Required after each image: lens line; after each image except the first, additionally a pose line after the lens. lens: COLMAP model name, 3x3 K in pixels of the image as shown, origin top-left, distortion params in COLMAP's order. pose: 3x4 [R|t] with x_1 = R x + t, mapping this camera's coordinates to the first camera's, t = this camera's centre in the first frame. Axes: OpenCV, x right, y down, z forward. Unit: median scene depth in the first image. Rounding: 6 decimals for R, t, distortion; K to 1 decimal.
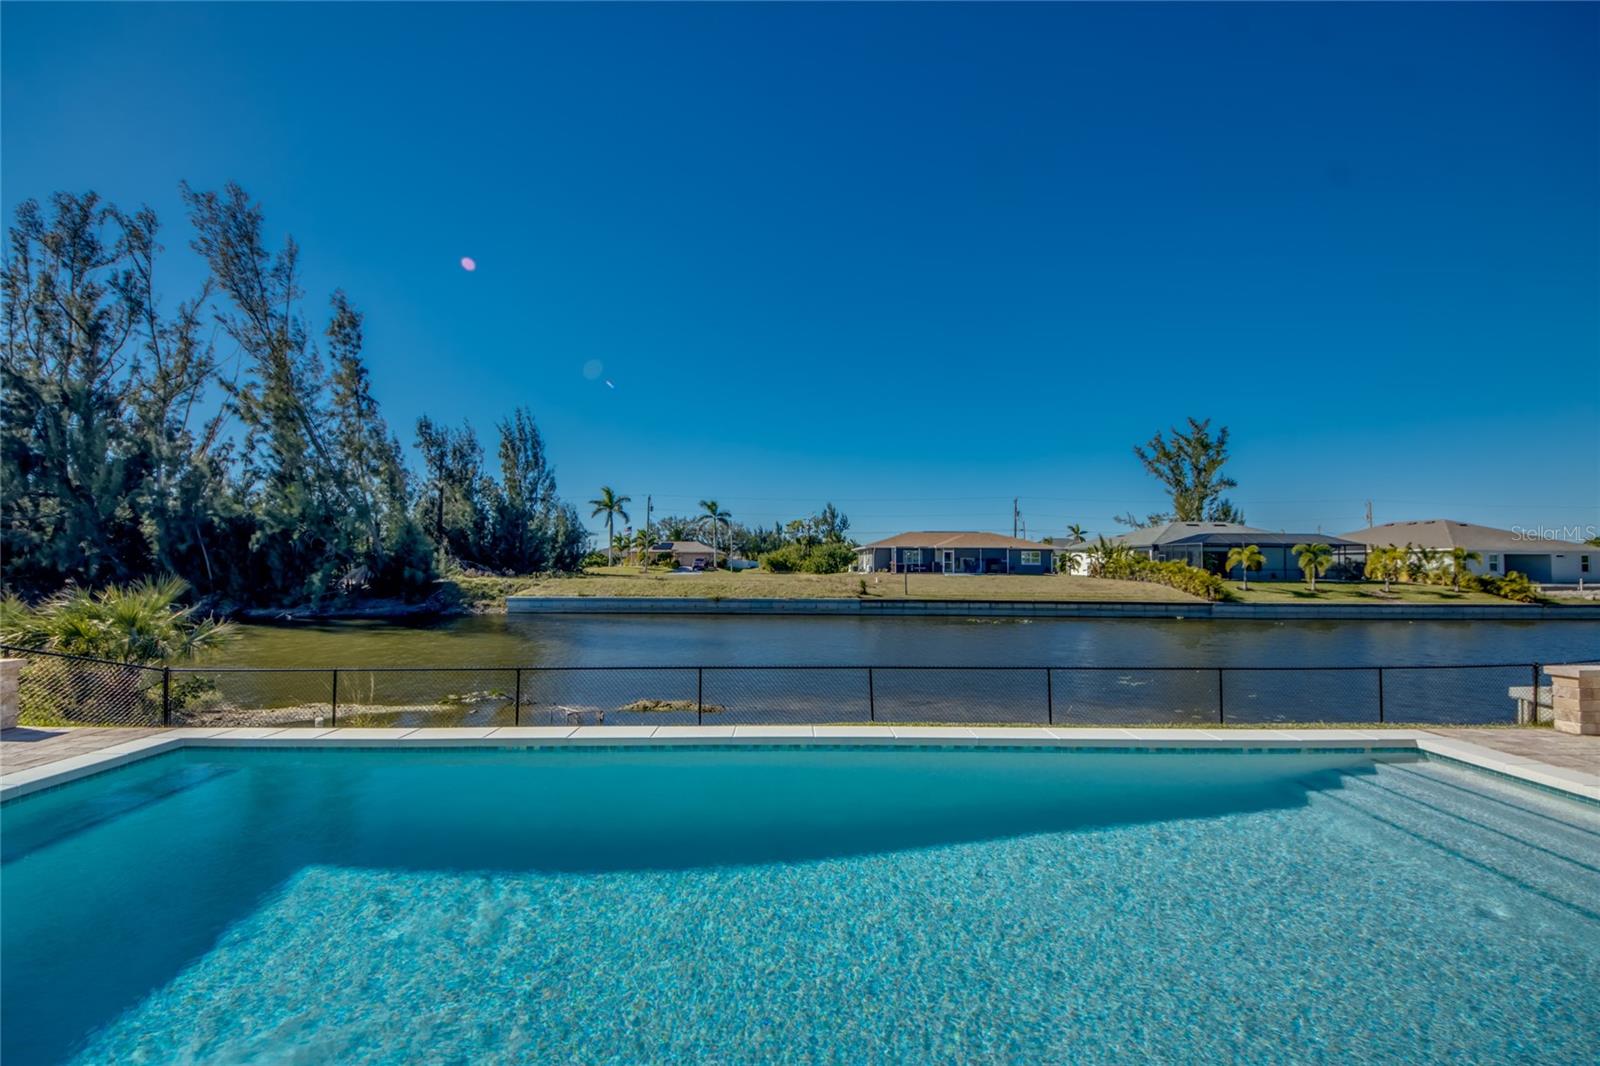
lens RADIAL K [[606.8, 0, 810.7], [0, 606.8, 539.5], [0, 0, 1]] dist [0.006843, -0.007258]
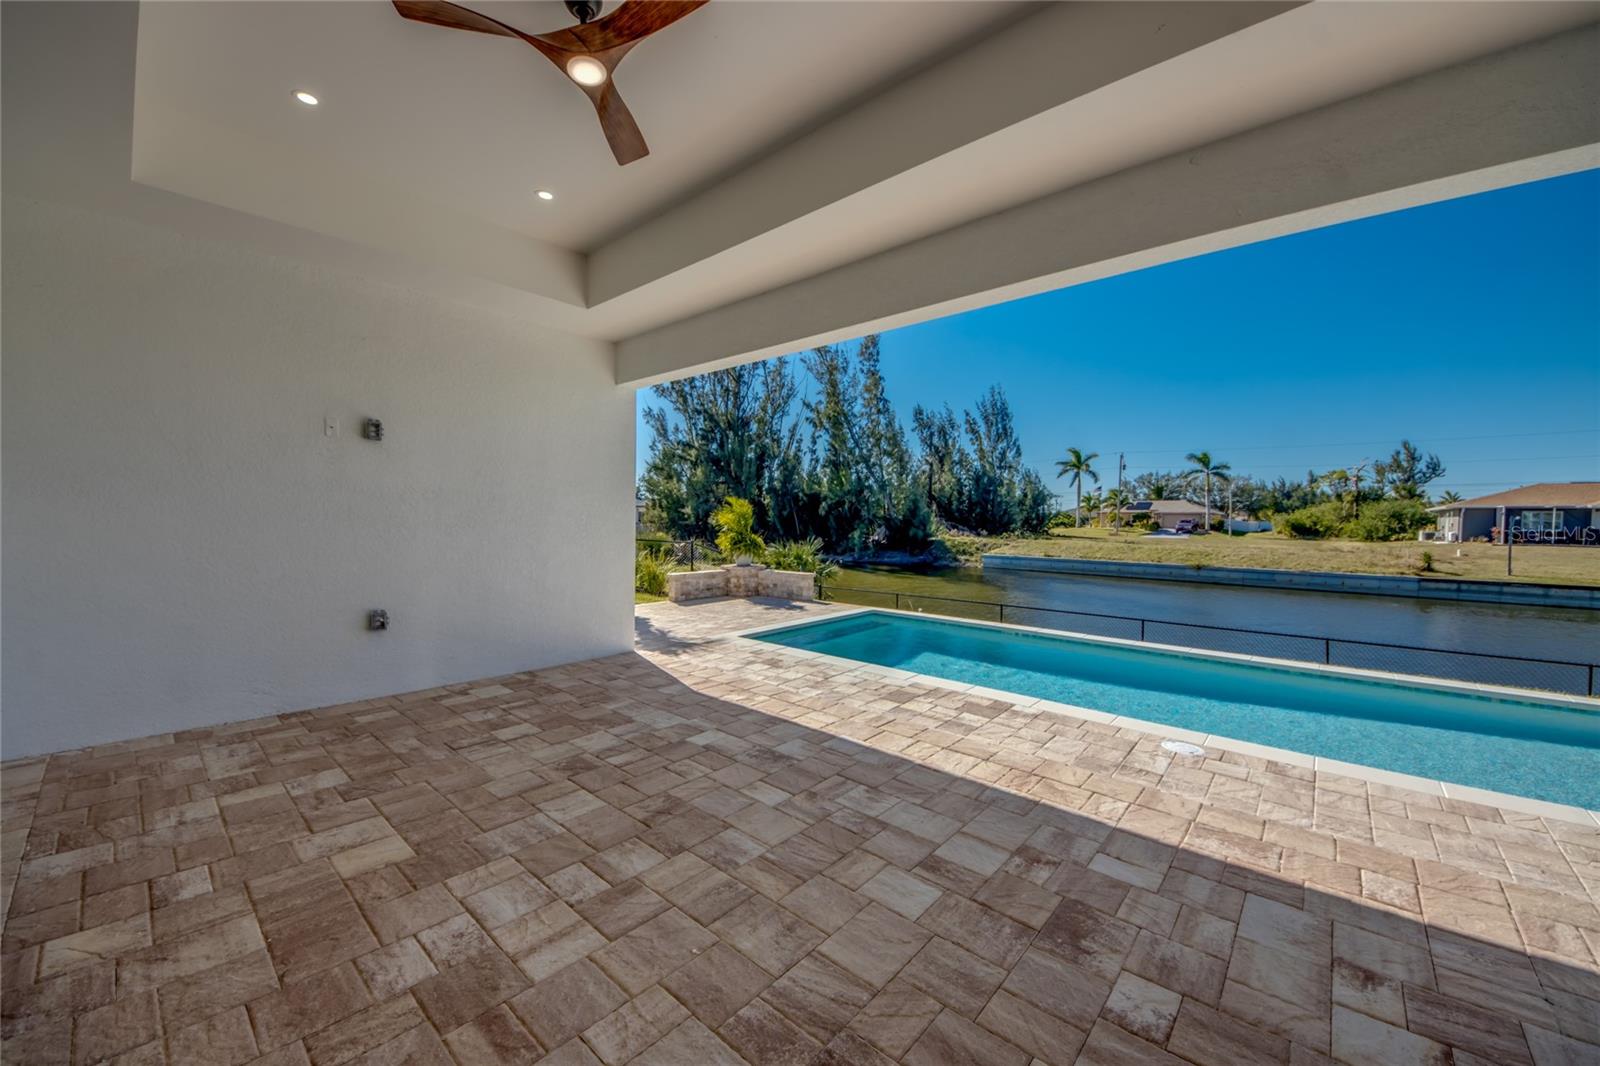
lens RADIAL K [[606.8, 0, 786.0], [0, 606.8, 536.1], [0, 0, 1]] dist [0.006843, -0.007258]
pose [[0.718504, 0.022835, -0.695148, 0.034060], [0.019843, 0.998381, 0.053305, -0.008301], [0.695240, -0.052094, 0.716888, -0.084474]]
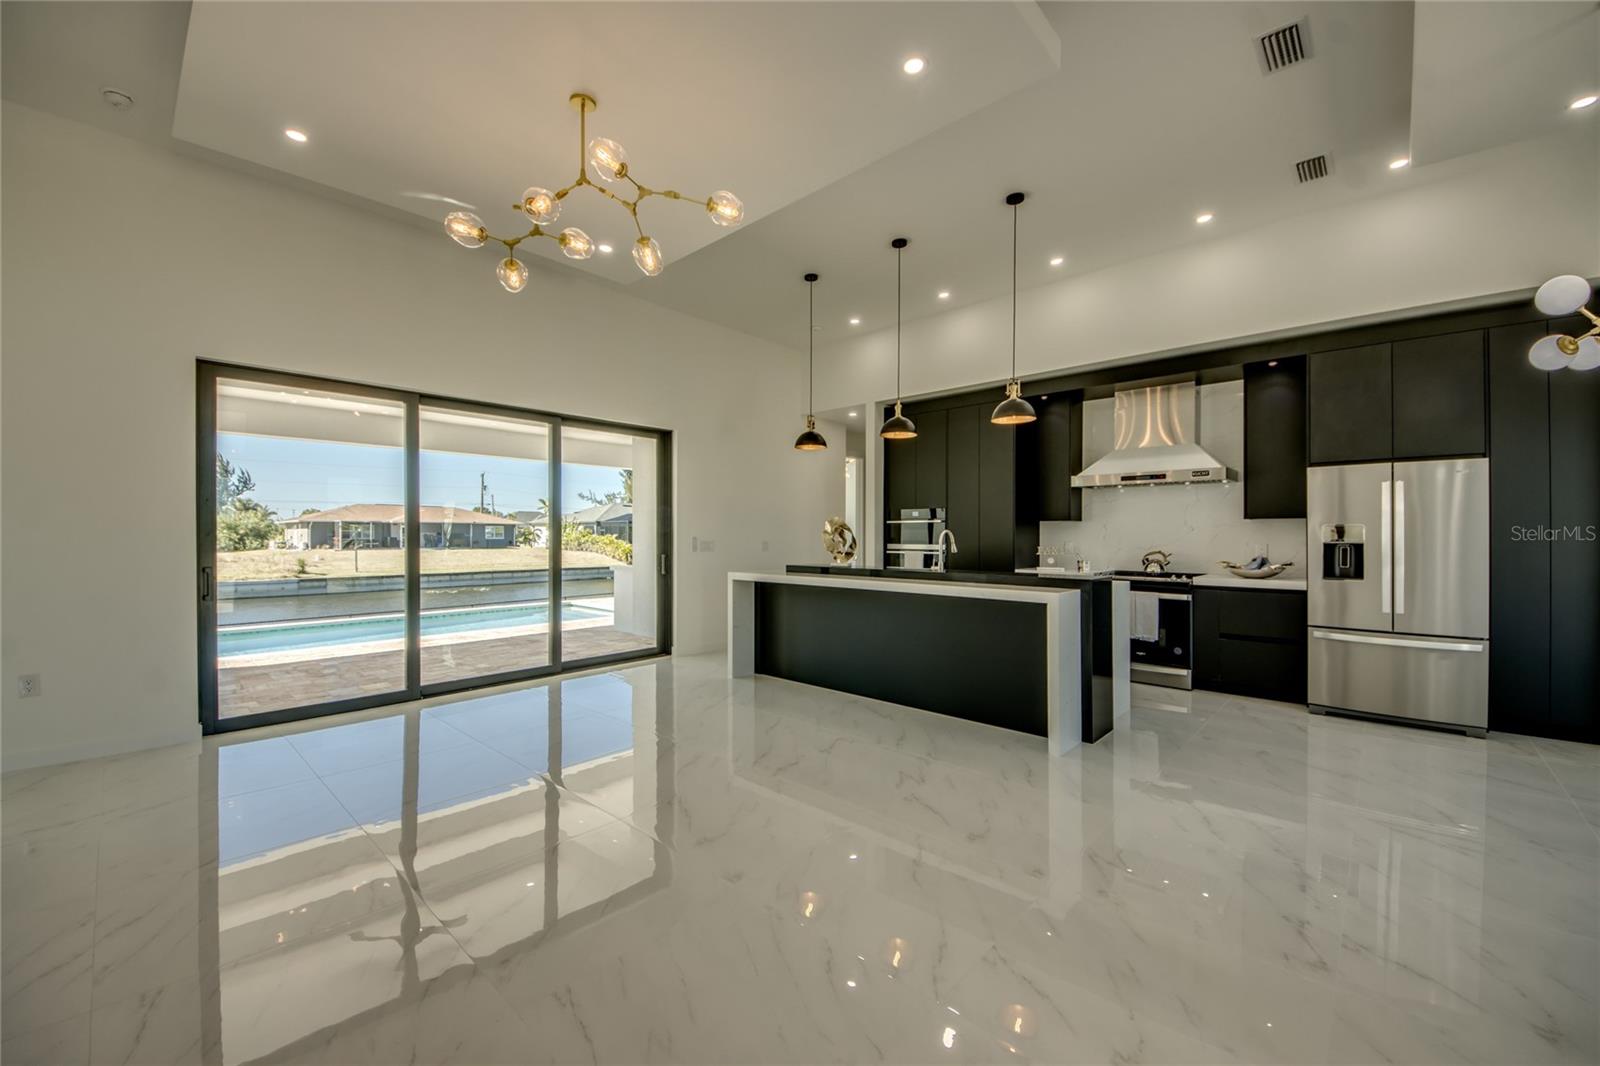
lens RADIAL K [[629.2, 0, 800.4], [0, 629.2, 537.6], [0, 0, 1]] dist [-0.011145, -0.001202]
pose [[0.706540, -0.008839, 0.707618, -0.046572], [-0.023213, 0.999094, 0.035658, -0.015260], [-0.707293, -0.041620, 0.705695, -0.198054]]
